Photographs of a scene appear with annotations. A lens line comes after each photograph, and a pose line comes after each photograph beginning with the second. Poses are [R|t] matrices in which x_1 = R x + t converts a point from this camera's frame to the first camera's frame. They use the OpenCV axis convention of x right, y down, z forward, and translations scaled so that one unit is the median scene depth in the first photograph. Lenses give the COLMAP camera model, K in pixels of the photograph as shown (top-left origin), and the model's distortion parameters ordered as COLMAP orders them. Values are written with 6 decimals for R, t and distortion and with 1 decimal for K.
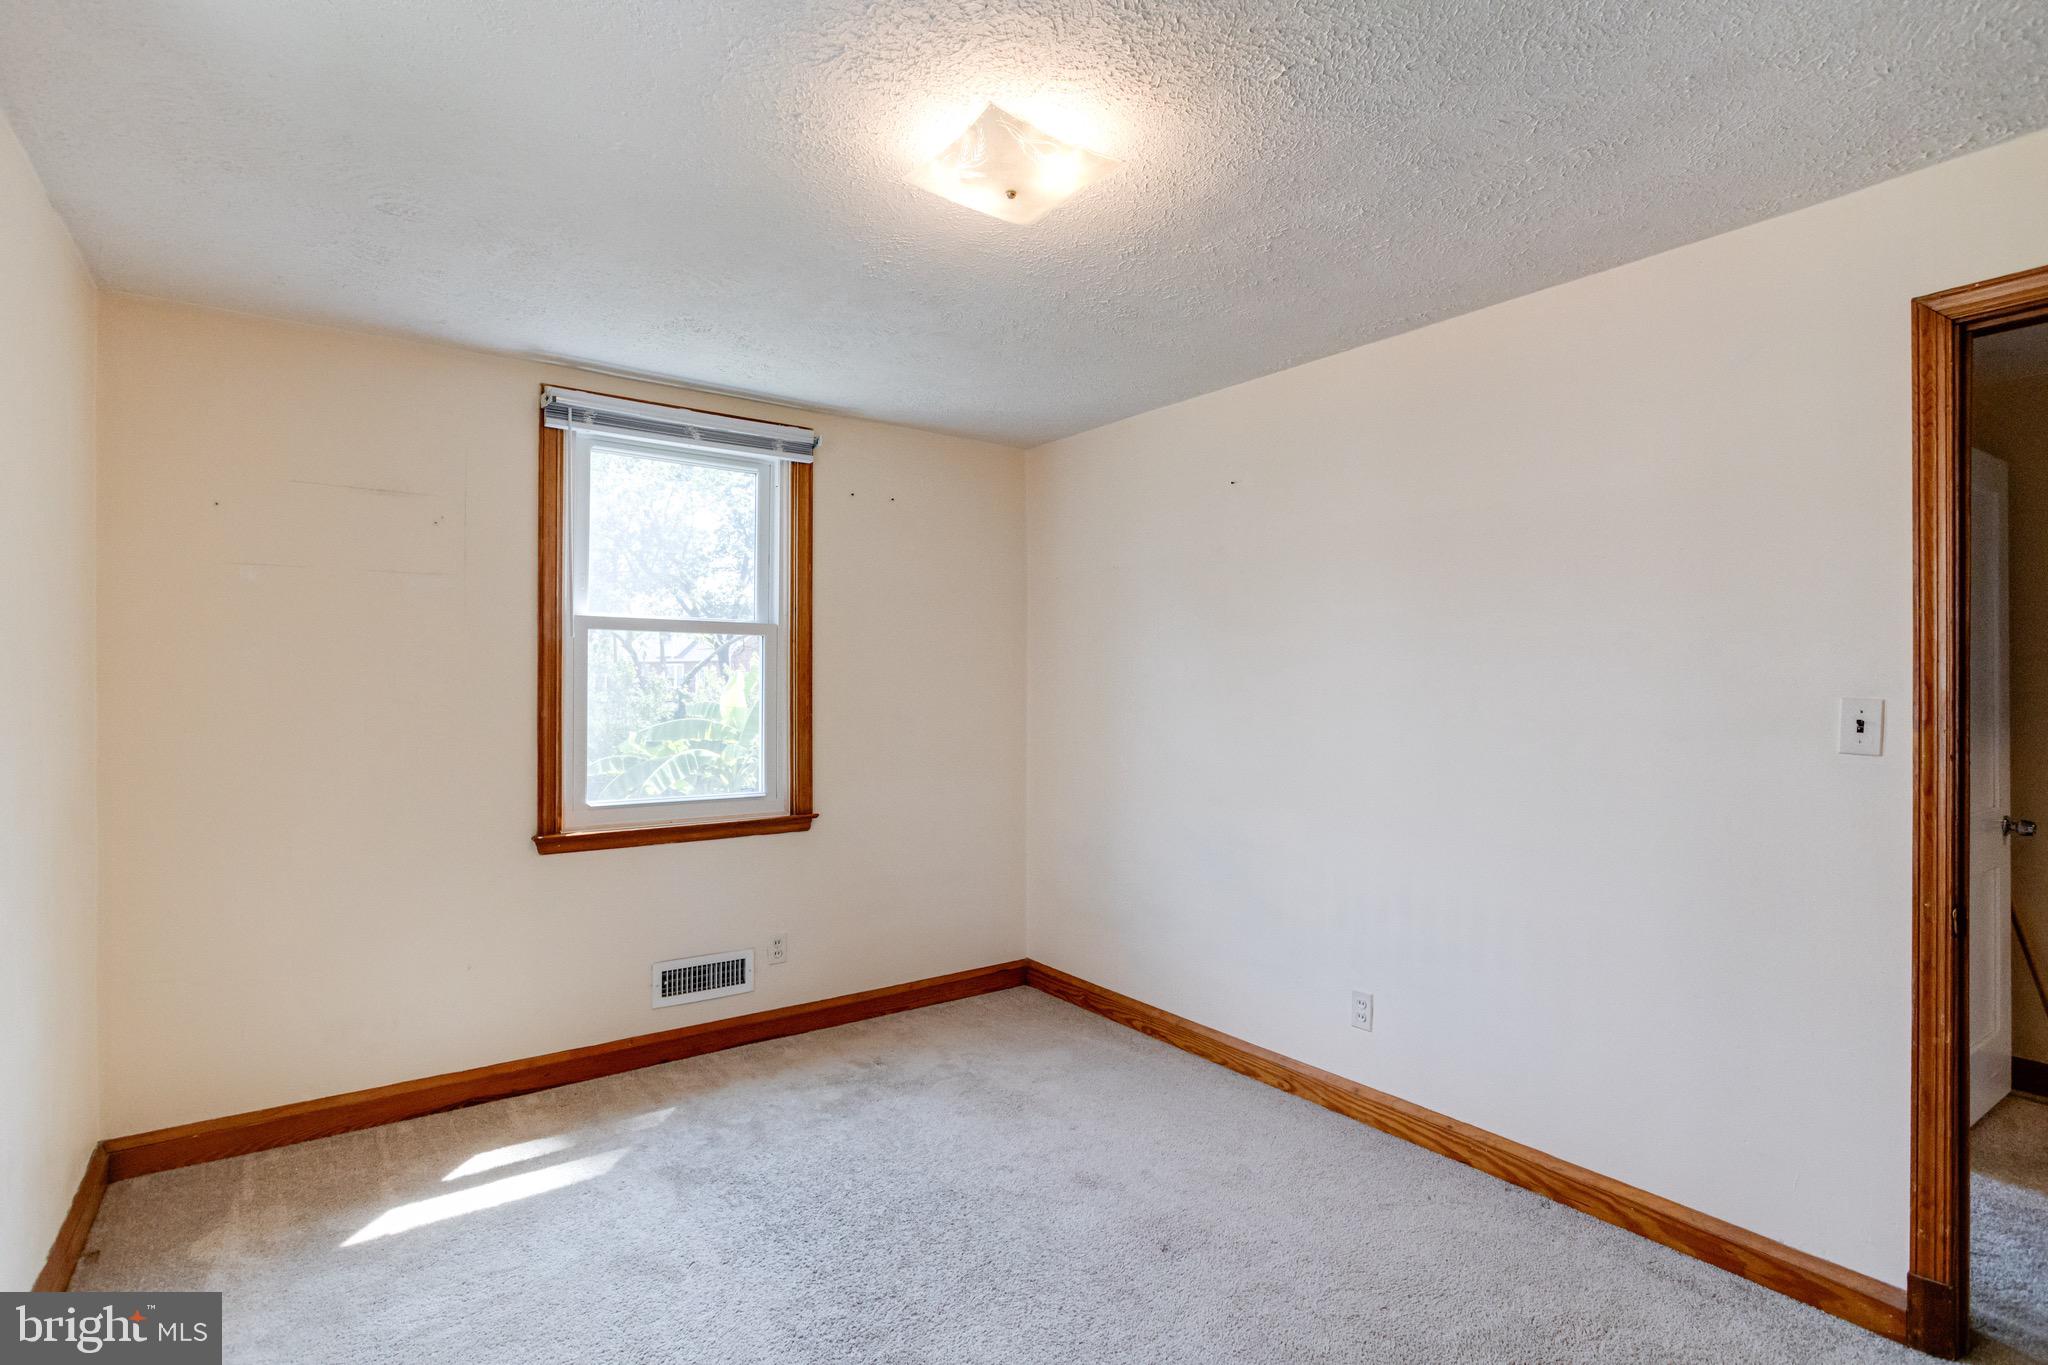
lens RADIAL K [[987.6, 0, 1028.5], [0, 987.6, 687.0], [0, 0, 1]] dist [-0.045189, 0.028417]
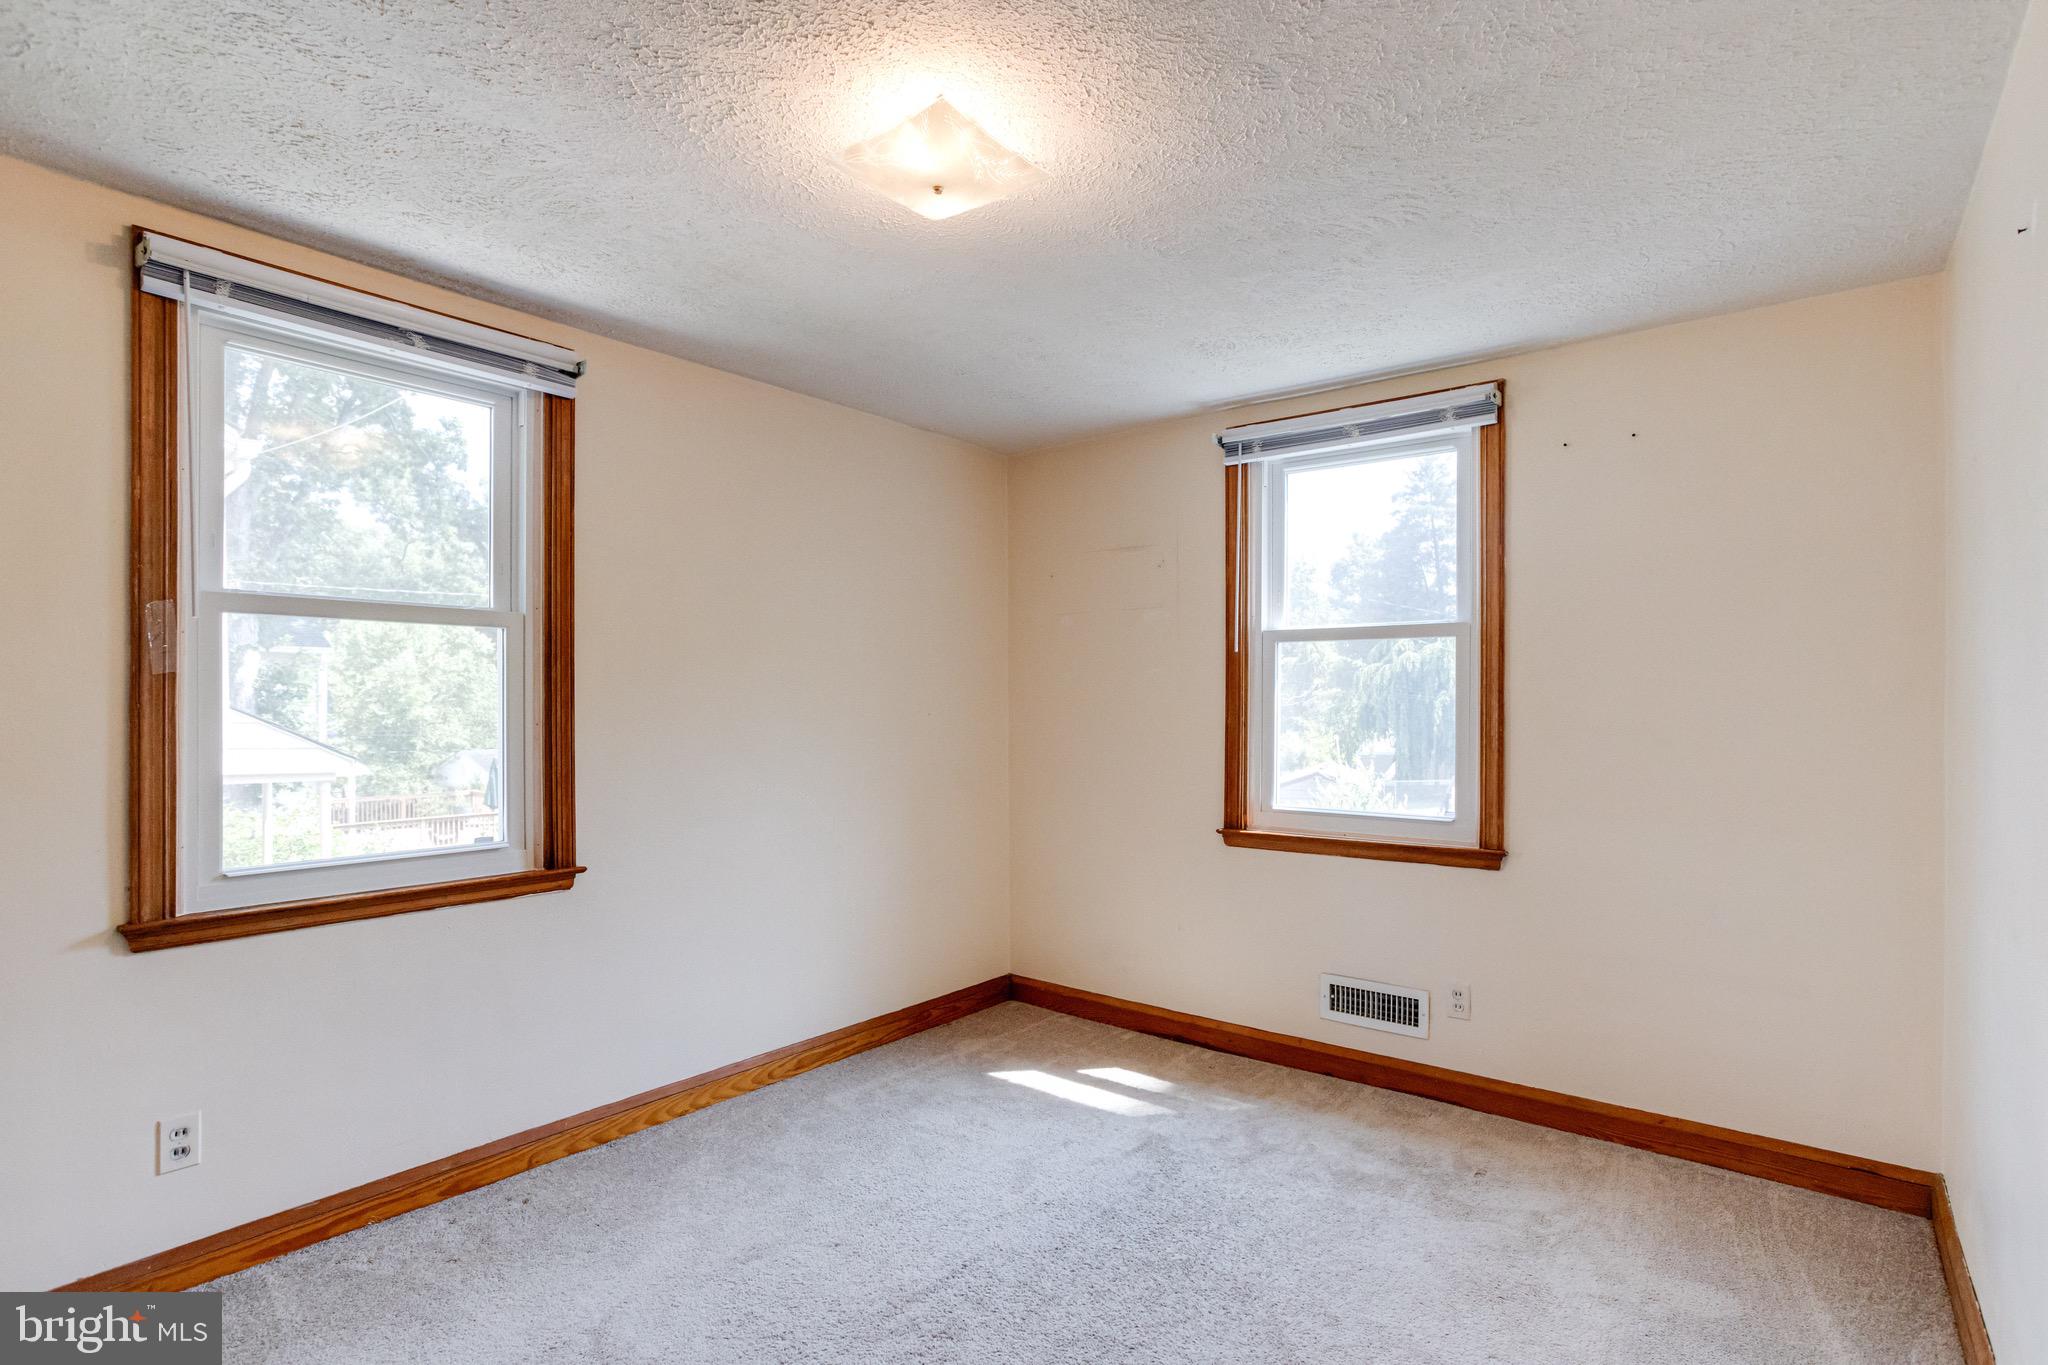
lens RADIAL K [[1003.0, 0, 1029.0], [0, 1003.0, 705.7], [0, 0, 1]] dist [-0.050102, 0.032012]
pose [[0.251821, 0.002724, -0.967770, 0.542226], [0.001702, 0.999993, 0.003258, 0.005703], [0.967772, -0.002468, 0.251814, 0.468913]]
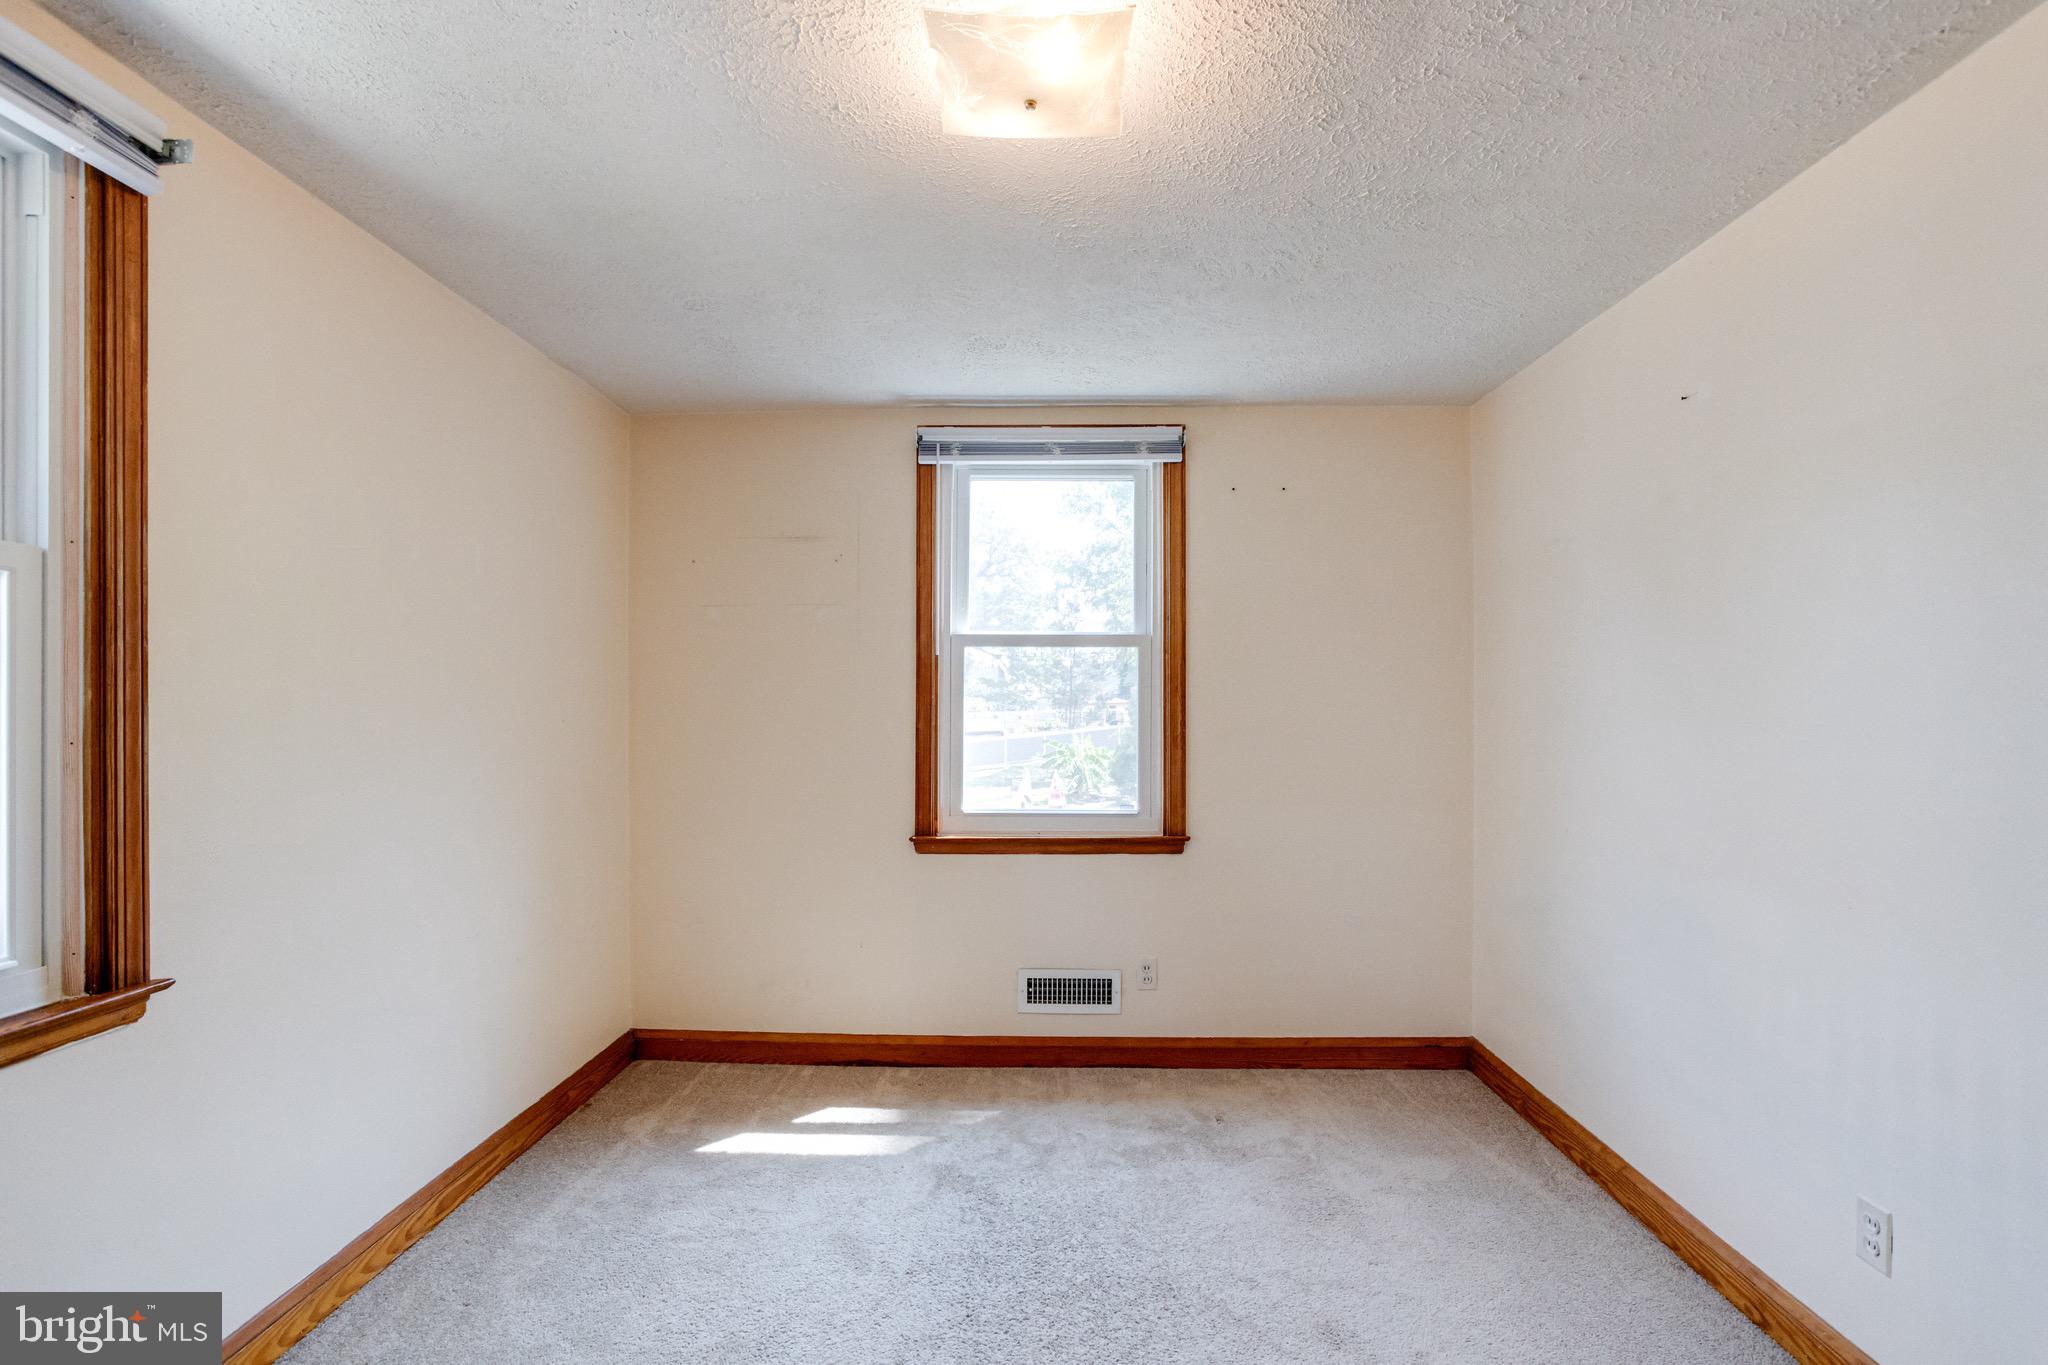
lens RADIAL K [[992.0, 0, 1024.8], [0, 992.0, 700.9], [0, 0, 1]] dist [-0.047293, 0.029068]
pose [[0.783267, -0.004201, -0.621671, 0.278679], [0.001525, 0.999987, -0.004836, 0.005628], [0.621684, 0.002839, 0.783263, 0.192799]]
